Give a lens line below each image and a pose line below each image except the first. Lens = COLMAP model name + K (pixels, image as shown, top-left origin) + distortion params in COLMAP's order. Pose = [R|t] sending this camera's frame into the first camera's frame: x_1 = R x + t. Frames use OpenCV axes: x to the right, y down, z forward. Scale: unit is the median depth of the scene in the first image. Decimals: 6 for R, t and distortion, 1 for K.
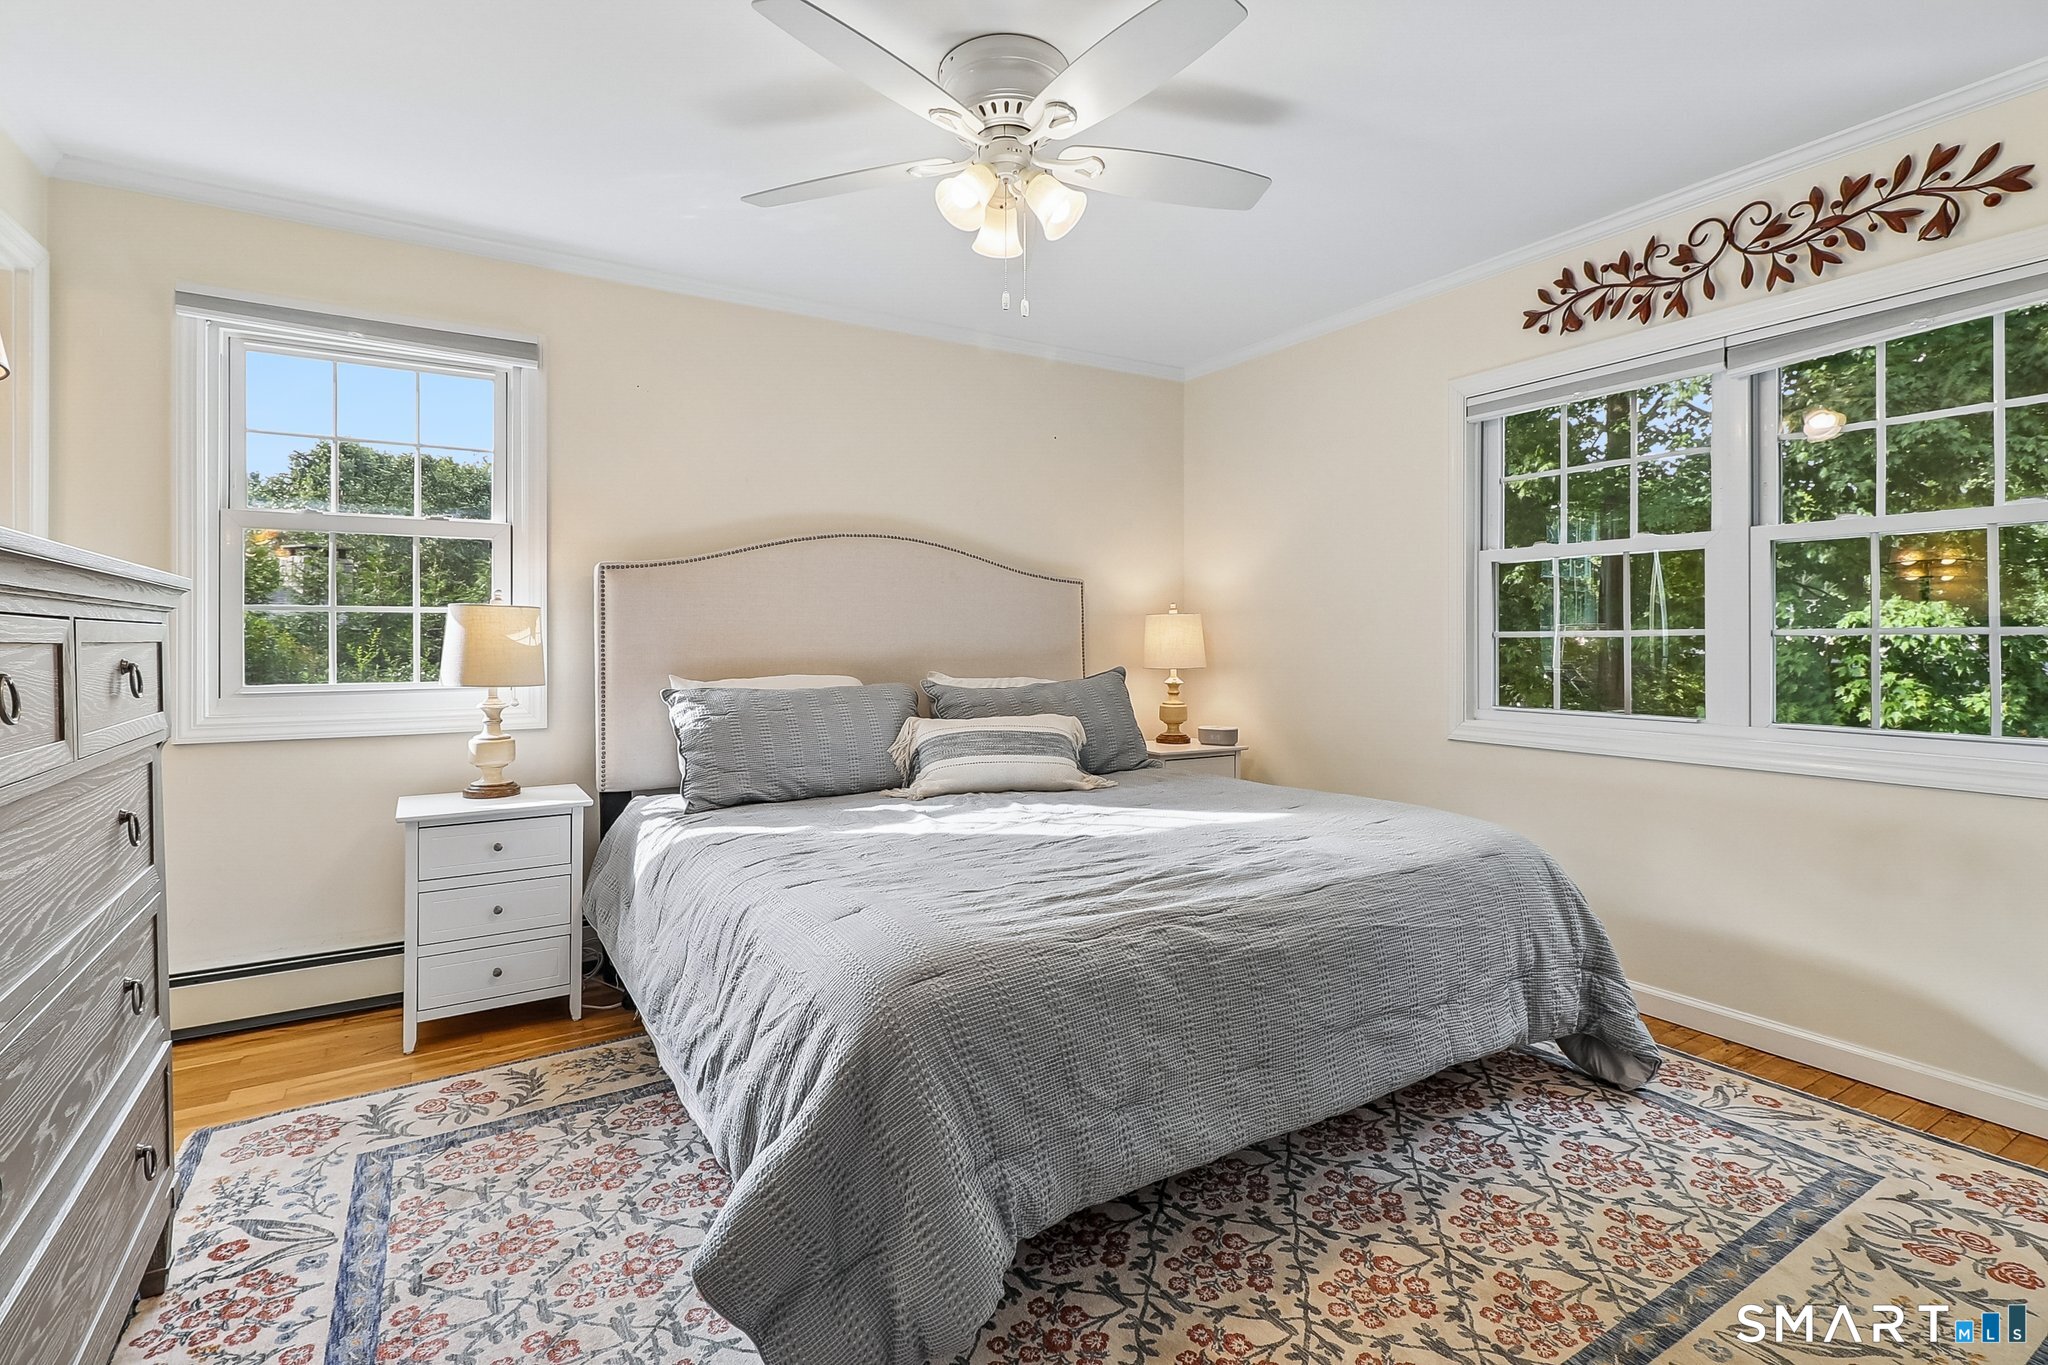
lens RADIAL K [[946.4, 0, 1027.2], [0, 946.4, 651.3], [0, 0, 1]] dist [0.003510, 0.000406]
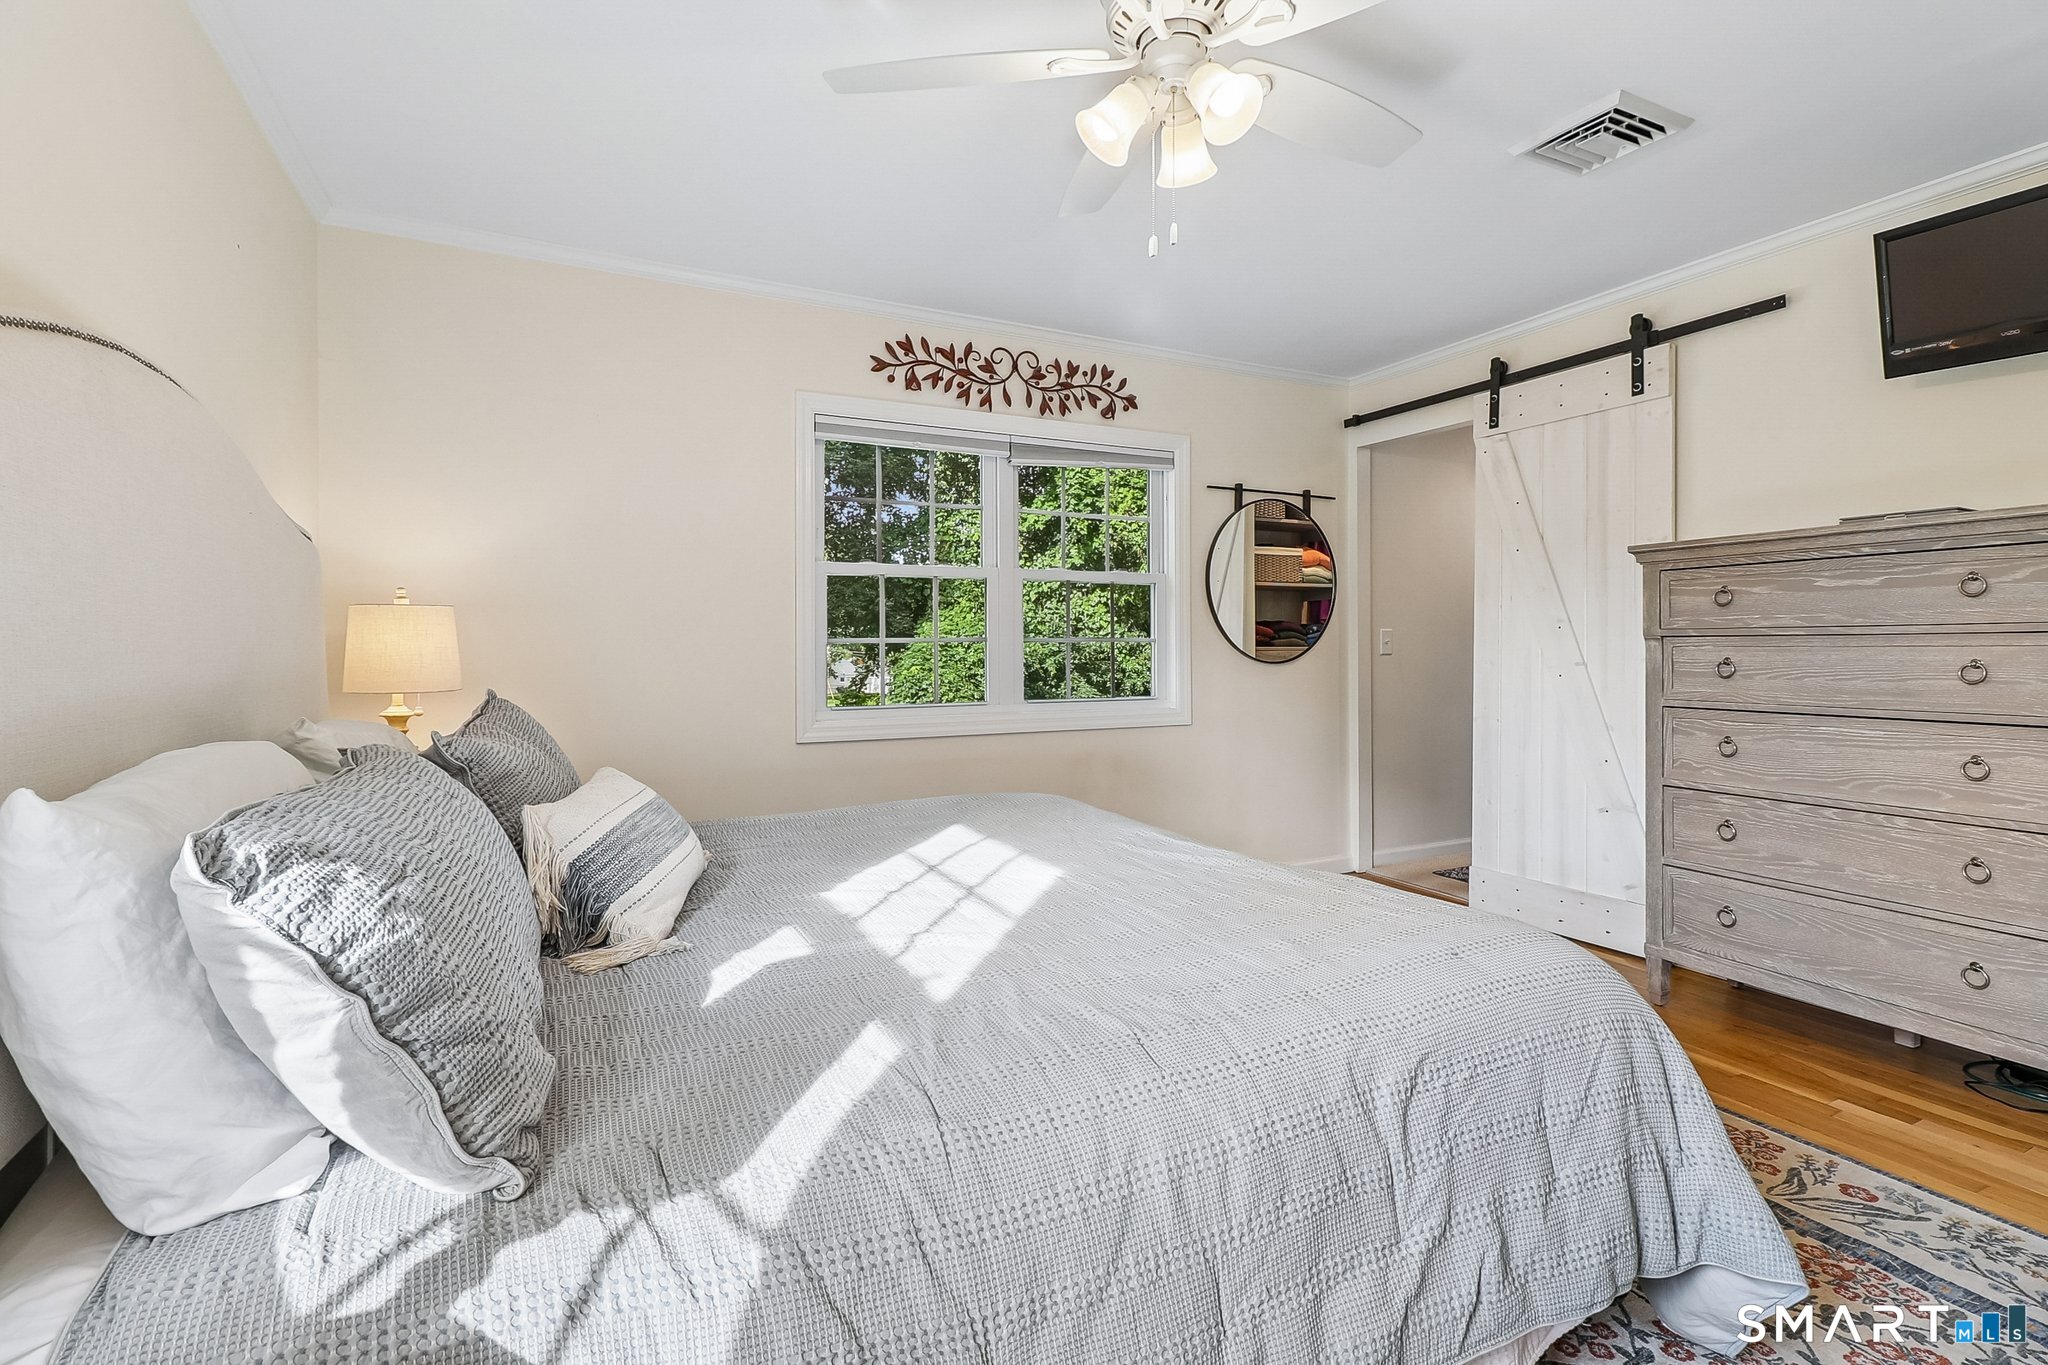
lens RADIAL K [[946.4, 0, 1027.2], [0, 946.4, 651.3], [0, 0, 1]] dist [0.003510, 0.000406]
pose [[0.087744, 0.006823, 0.996120, -0.705230], [0.021707, 0.999726, -0.008760, 0.010720], [-0.995906, 0.022392, 0.087572, 0.874767]]
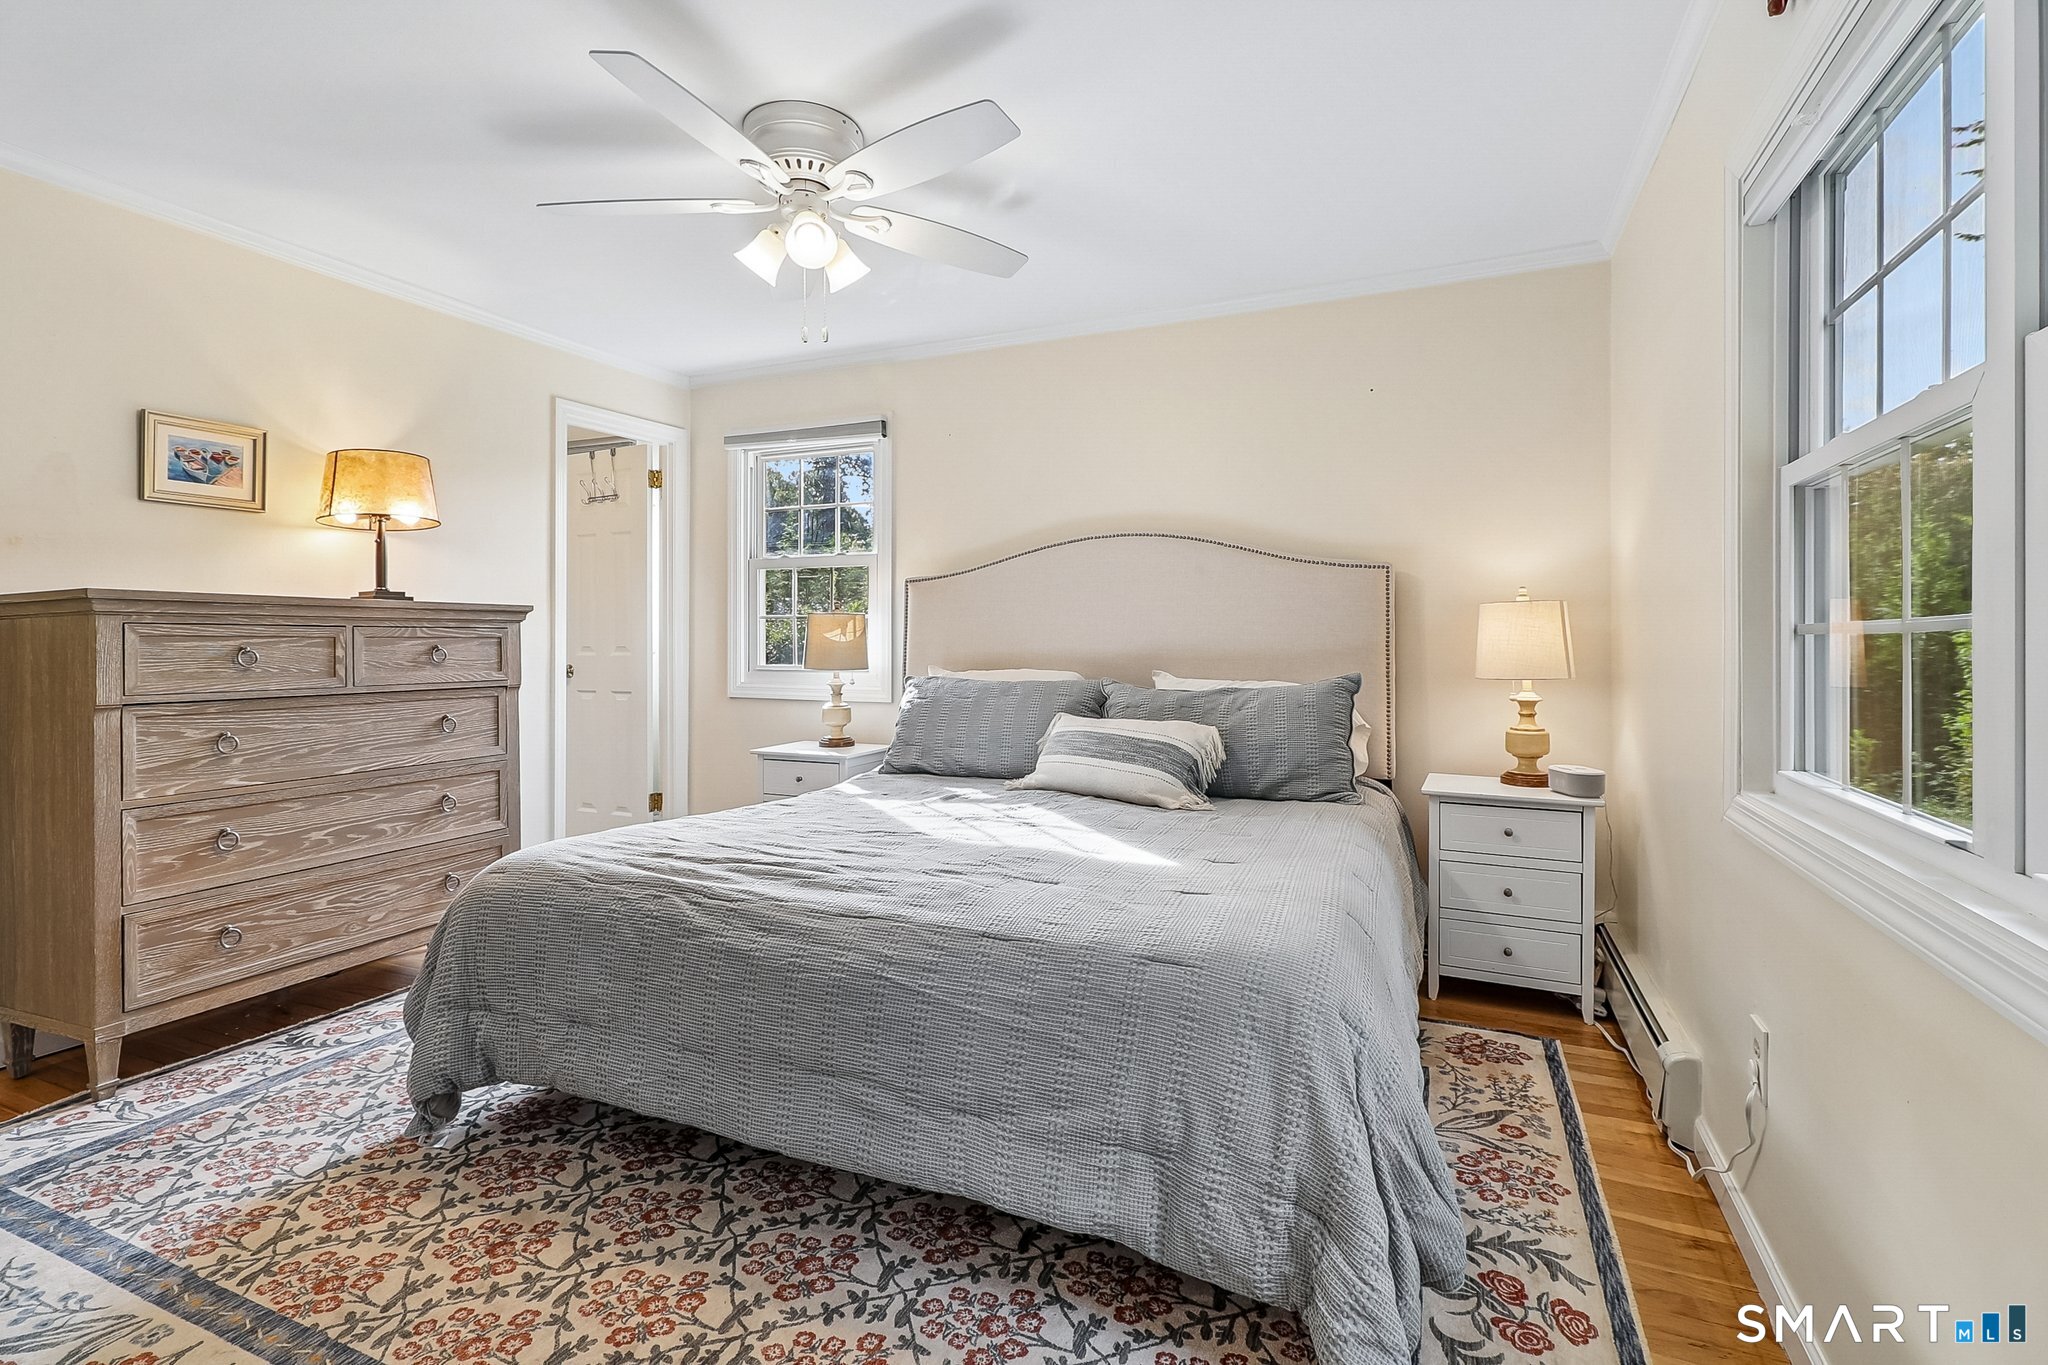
lens RADIAL K [[946.4, 0, 1027.2], [0, 946.4, 651.3], [0, 0, 1]] dist [0.003510, 0.000406]
pose [[0.566902, 0.012345, -0.823693, 0.810255], [-0.012051, 0.999905, 0.006693, -0.004321], [0.823697, 0.006132, 0.566997, 0.449328]]
